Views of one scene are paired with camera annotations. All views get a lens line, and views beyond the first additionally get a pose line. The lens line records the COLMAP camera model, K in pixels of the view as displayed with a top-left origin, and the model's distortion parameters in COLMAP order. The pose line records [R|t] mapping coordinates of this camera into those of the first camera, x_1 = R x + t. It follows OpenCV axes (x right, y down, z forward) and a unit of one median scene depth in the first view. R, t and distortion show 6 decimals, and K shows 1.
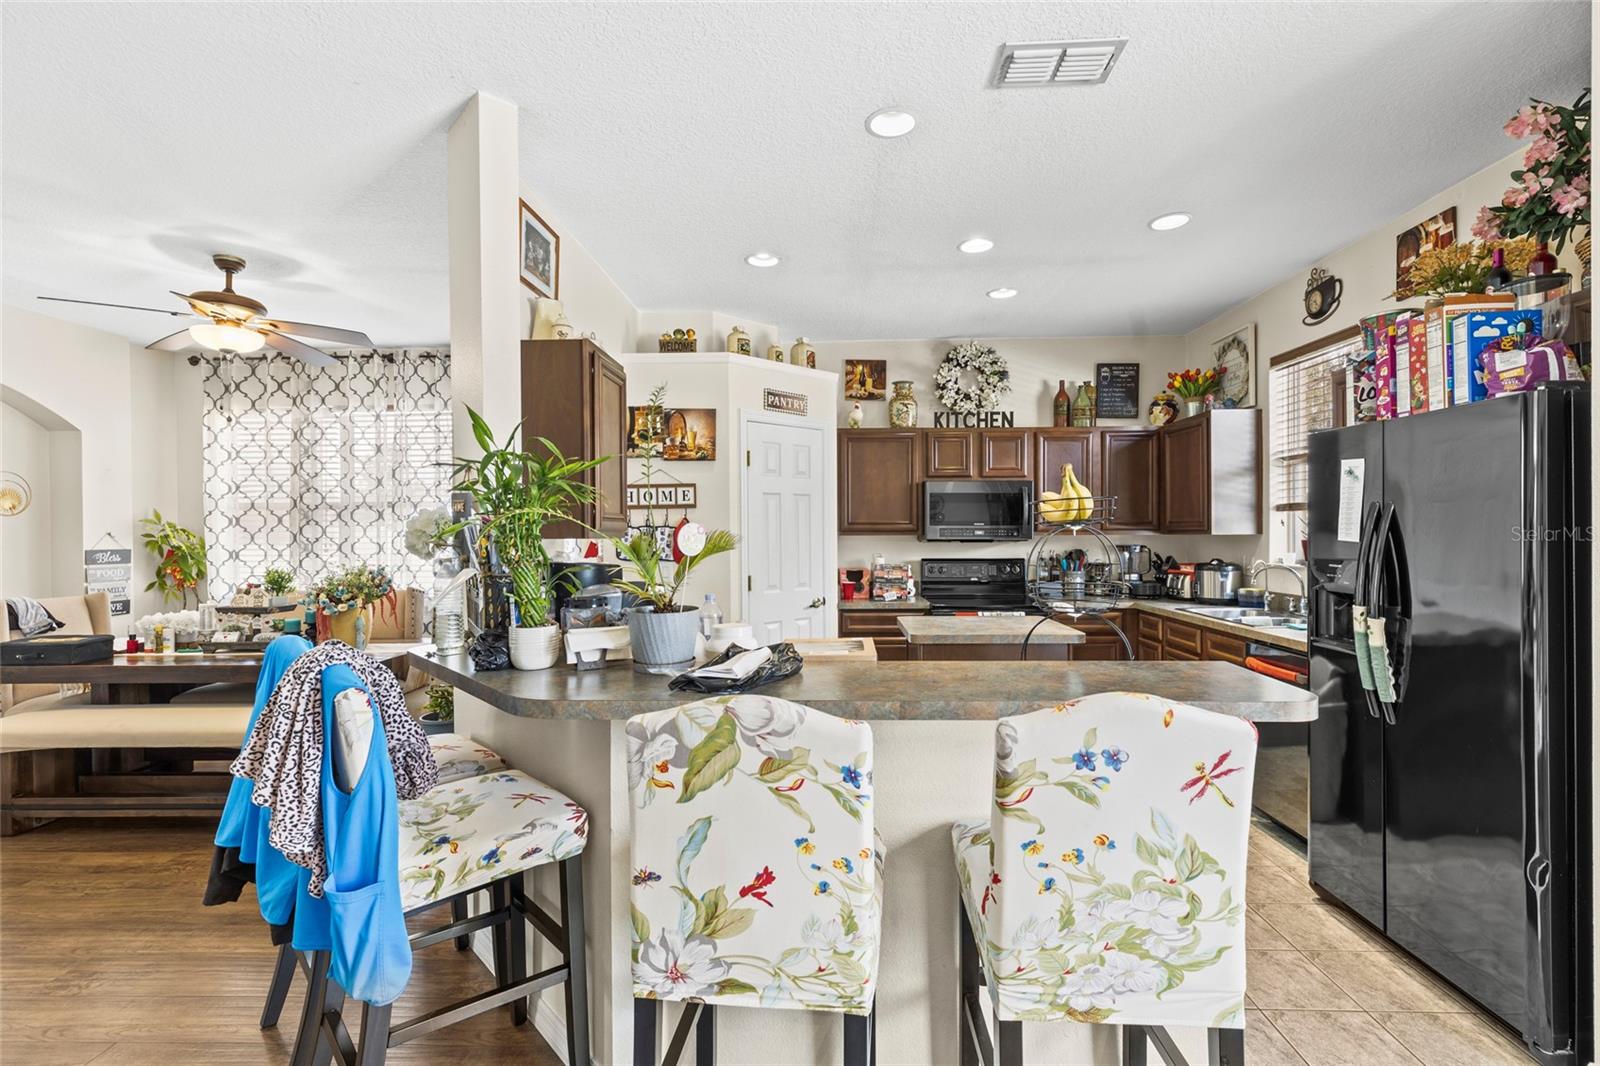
lens RADIAL K [[725.1, 0, 800.0], [0, 725.1, 533.0], [0, 0, 1]] dist [0.012754, 0.000015]
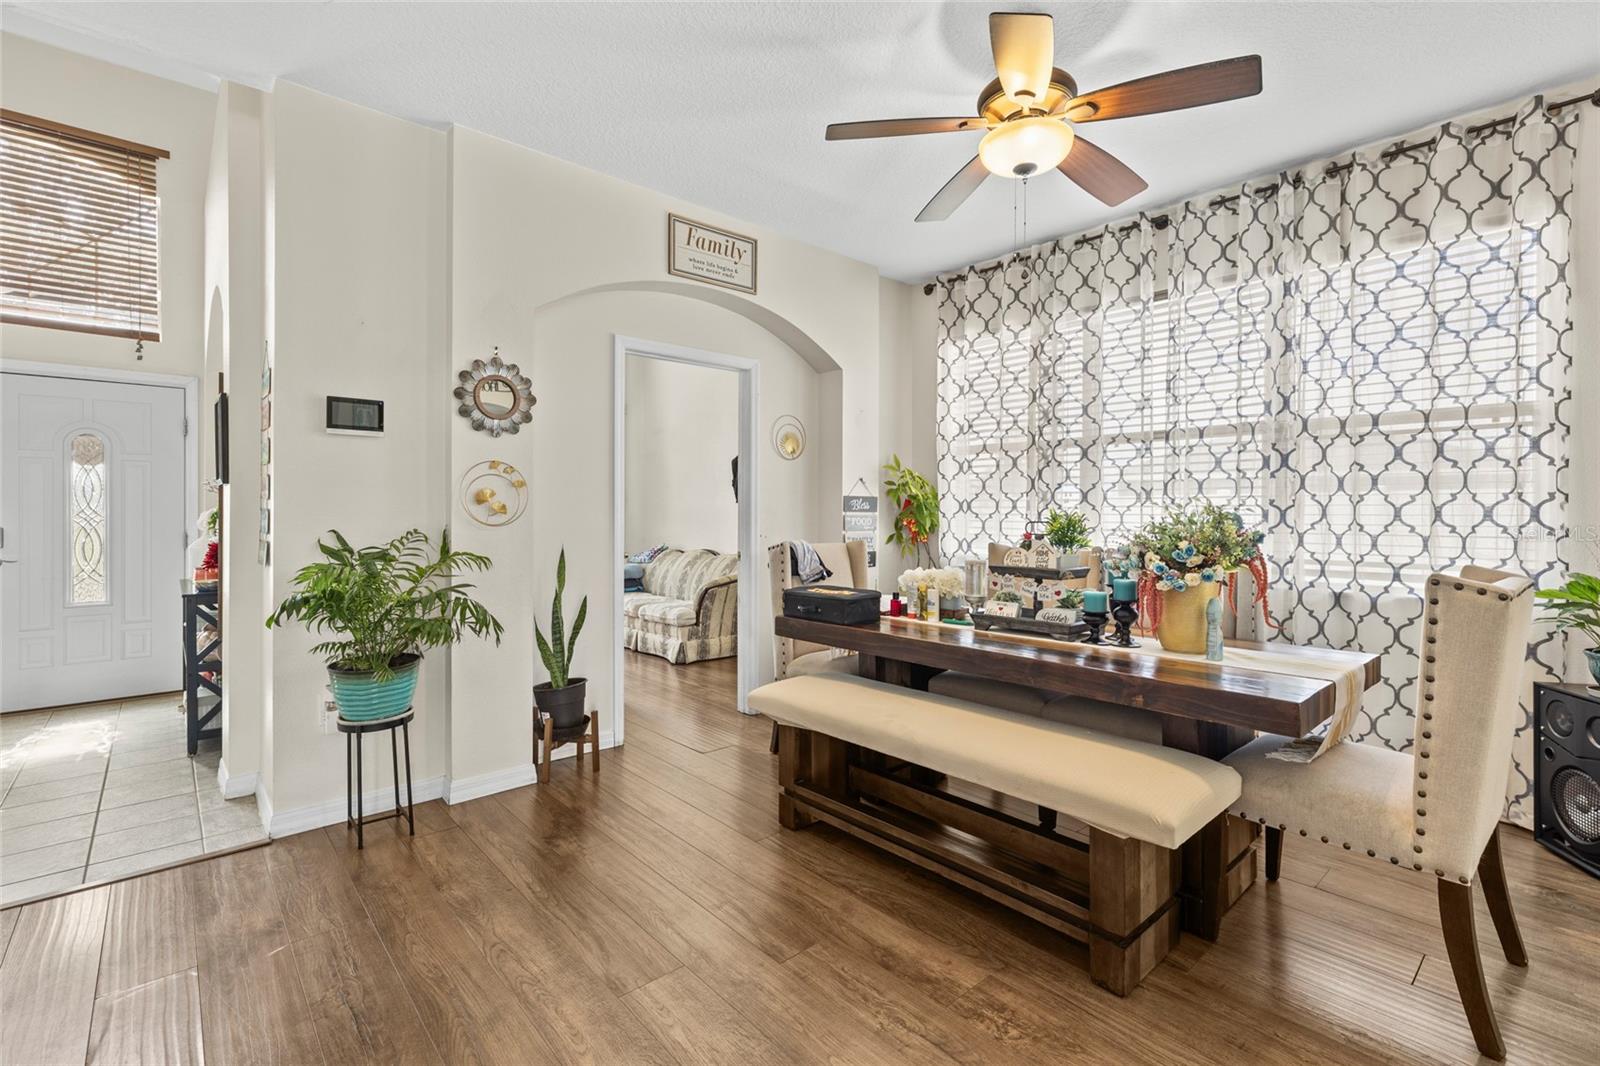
lens RADIAL K [[712.0, 0, 794.6], [0, 712.0, 522.3], [0, 0, 1]] dist [0.002890, 0.000292]
pose [[0.690622, 0.019306, -0.722958, -0.354192], [-0.008589, 0.999792, 0.018493, 0.040658], [0.723164, -0.006562, 0.690645, 0.321323]]
